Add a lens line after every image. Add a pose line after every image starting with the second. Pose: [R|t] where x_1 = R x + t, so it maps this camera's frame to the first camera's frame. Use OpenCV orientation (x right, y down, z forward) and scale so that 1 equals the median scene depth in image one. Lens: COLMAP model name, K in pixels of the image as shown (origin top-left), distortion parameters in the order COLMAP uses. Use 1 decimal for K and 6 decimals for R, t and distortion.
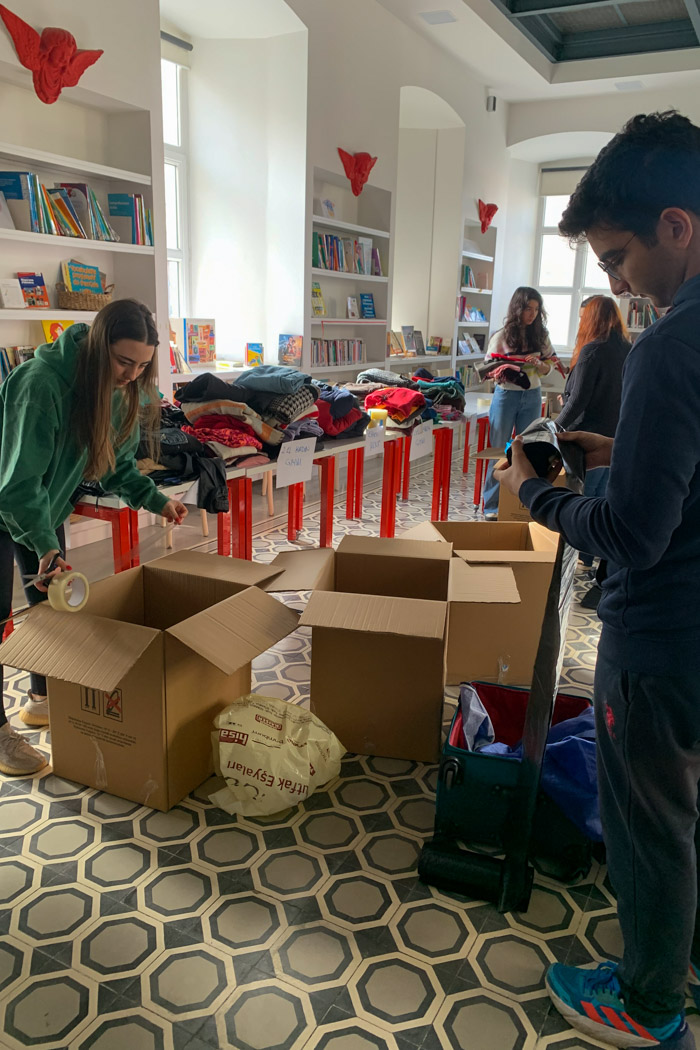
lens RADIAL K [[816.7, 0, 350.0], [0, 816.7, 525.0], [0, 0, 1]] dist [-0.005534, 0.000762]
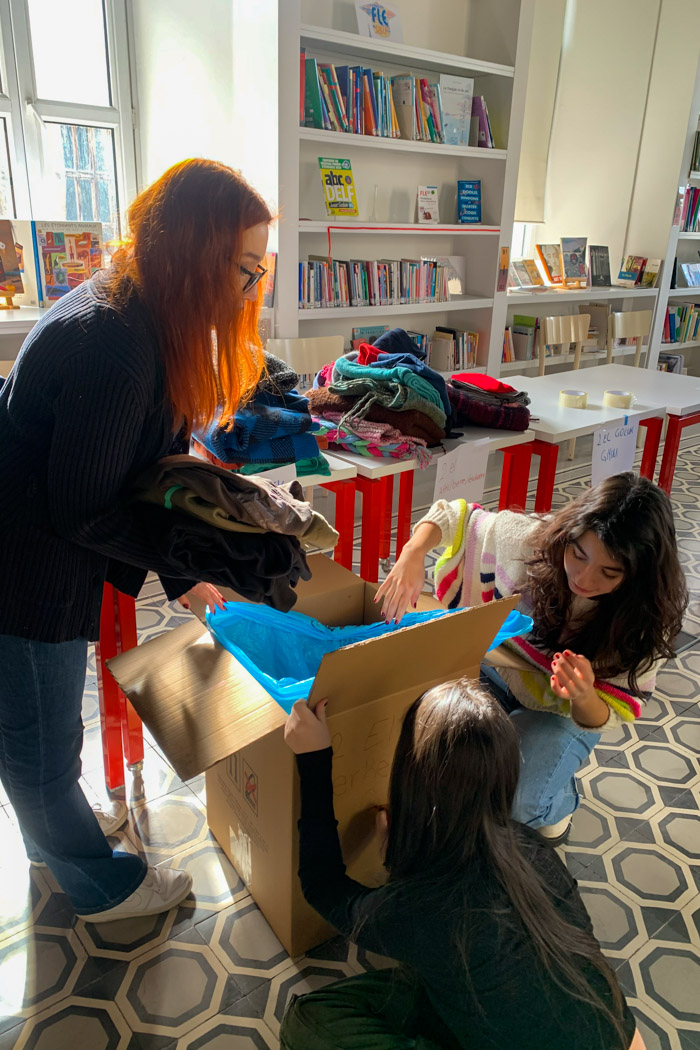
lens RADIAL K [[816.7, 0, 350.0], [0, 816.7, 525.0], [0, 0, 1]] dist [-0.005534, 0.000762]
pose [[0.920243, 0.137582, -0.366367, 0.196930], [-0.099497, 0.987656, 0.120978, -0.103812], [0.378489, -0.074877, 0.922572, 0.419375]]
